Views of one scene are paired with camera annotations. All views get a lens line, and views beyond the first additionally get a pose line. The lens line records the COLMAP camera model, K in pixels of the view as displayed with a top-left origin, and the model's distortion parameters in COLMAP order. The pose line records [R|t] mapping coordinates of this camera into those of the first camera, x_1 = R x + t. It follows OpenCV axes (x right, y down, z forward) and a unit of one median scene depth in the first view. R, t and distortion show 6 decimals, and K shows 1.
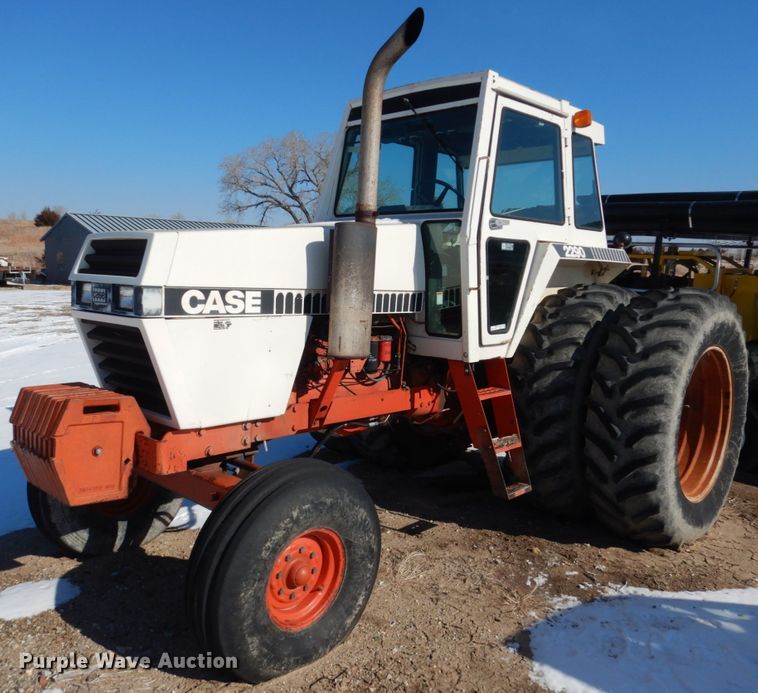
lens RADIAL K [[670.0, 0, 357.4], [0, 670.0, 348.5], [0, 0, 1]] dist [0.005211, -0.014019]
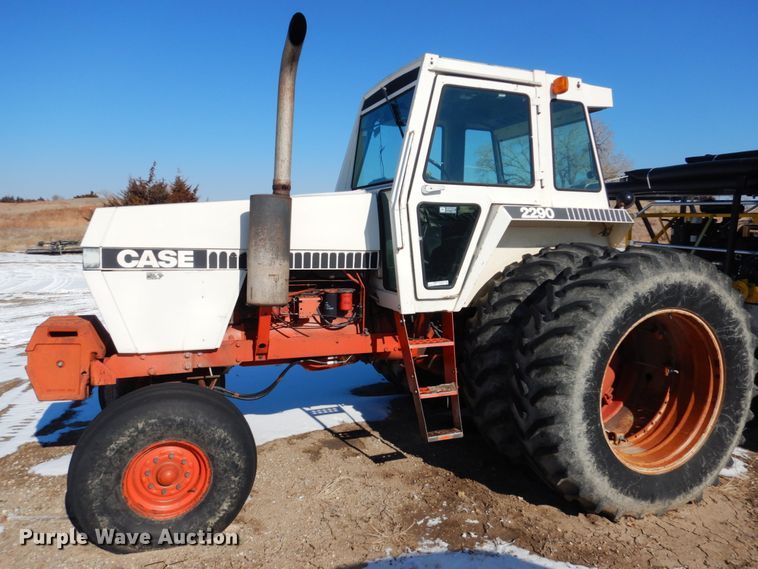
lens RADIAL K [[541.2, 0, 377.5], [0, 541.2, 280.2], [0, 0, 1]] dist [0.008172, -0.002861]
pose [[0.918962, 0.019627, -0.393856, 0.474621], [-0.032862, 0.999098, -0.026888, -0.009879], [0.392973, 0.037652, 0.918779, 0.146691]]
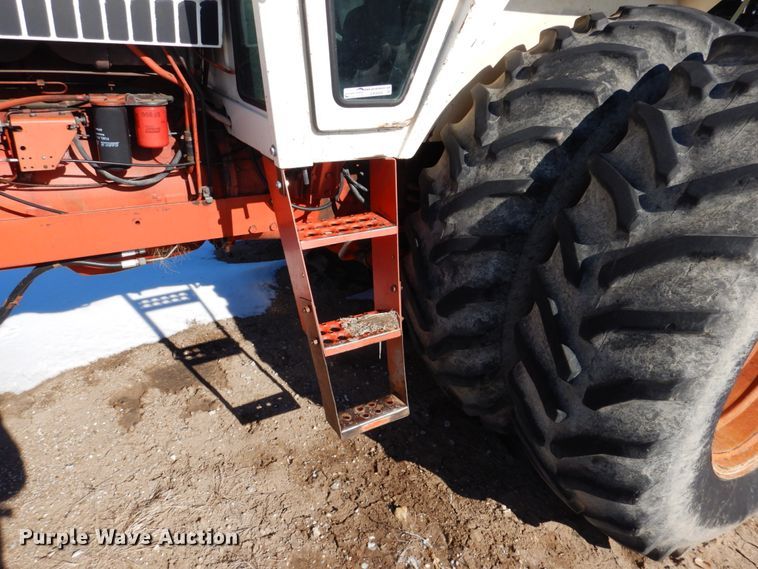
lens RADIAL K [[541.2, 0, 376.4], [0, 541.2, 283.0], [0, 0, 1]] dist [0.008172, -0.002861]
pose [[0.972948, 0.132416, -0.189311, 0.306150], [-0.063379, 0.940987, 0.332457, -0.032376], [0.222162, -0.311465, 0.923923, 0.631047]]
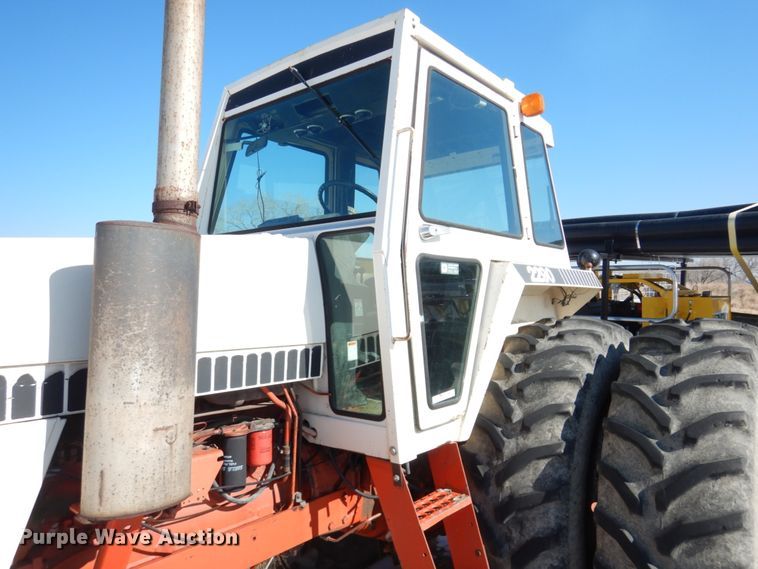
lens RADIAL K [[541.2, 0, 376.5], [0, 541.2, 280.8], [0, 0, 1]] dist [0.008172, -0.002861]
pose [[0.994481, -0.033048, 0.099580, 0.102198], [0.048005, 0.987248, -0.151777, -0.065257], [-0.093294, 0.155719, 0.983386, 0.500090]]
